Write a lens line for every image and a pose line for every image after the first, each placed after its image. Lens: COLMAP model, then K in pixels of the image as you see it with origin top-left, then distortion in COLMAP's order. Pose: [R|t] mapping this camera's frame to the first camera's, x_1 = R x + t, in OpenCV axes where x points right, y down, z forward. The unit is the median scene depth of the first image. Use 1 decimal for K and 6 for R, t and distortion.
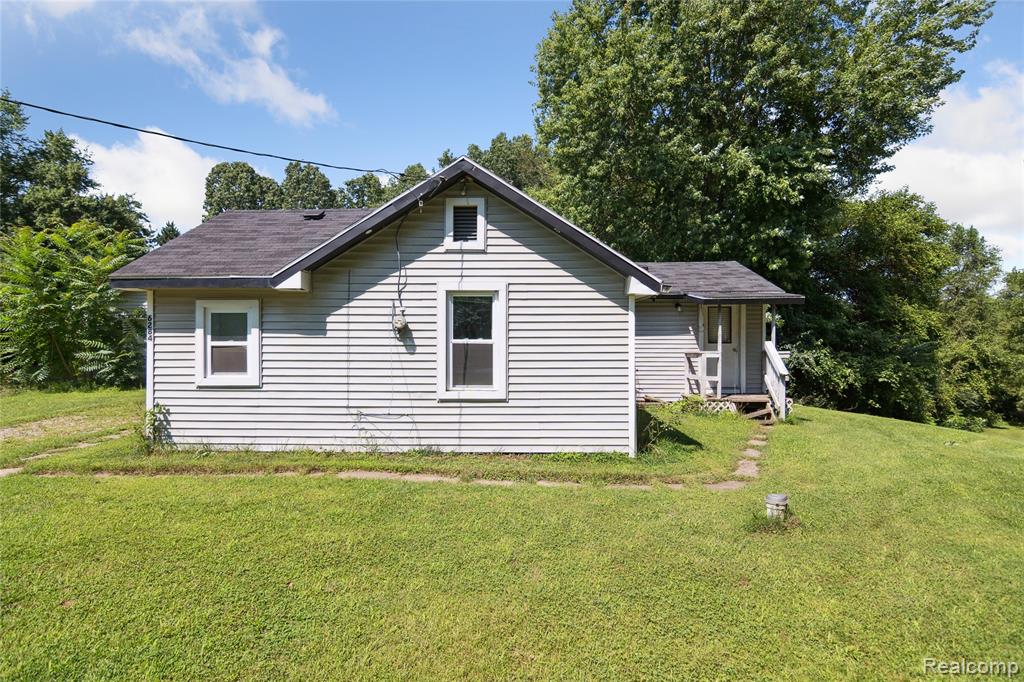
lens RADIAL K [[485.9, 0, 522.6], [0, 485.9, 340.3], [0, 0, 1]] dist [-0.002405, -0.012240]
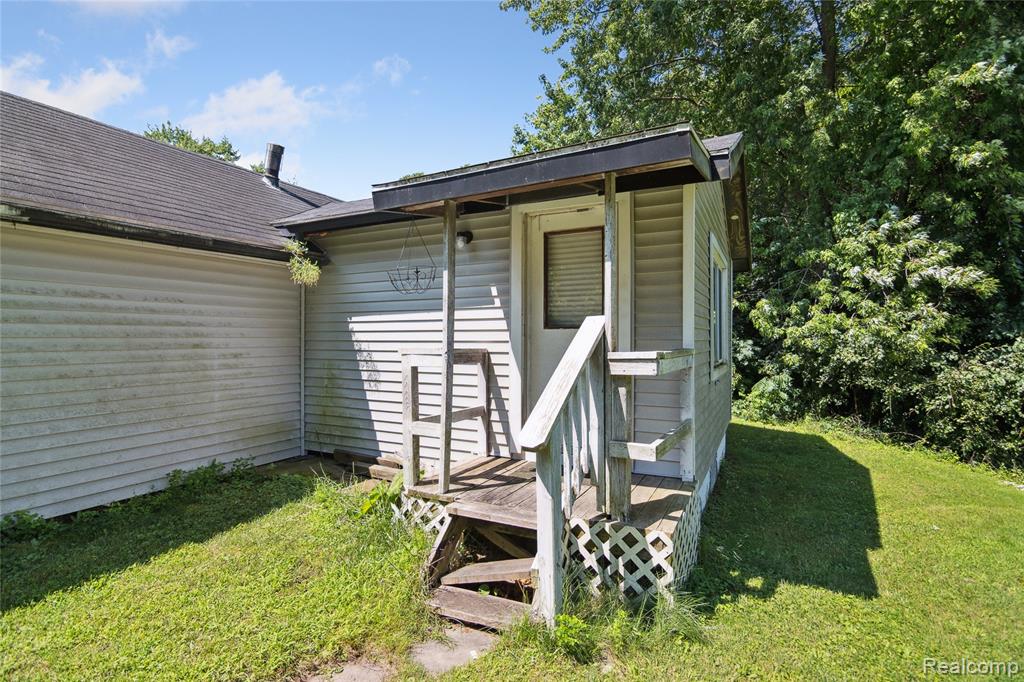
lens RADIAL K [[485.9, 0, 522.6], [0, 485.9, 340.3], [0, 0, 1]] dist [-0.002405, -0.012240]
pose [[0.890310, 0.001624, -0.455351, 0.504713], [0.008689, 0.999751, 0.020555, 0.007264], [0.455271, -0.022256, 0.890075, 0.607502]]
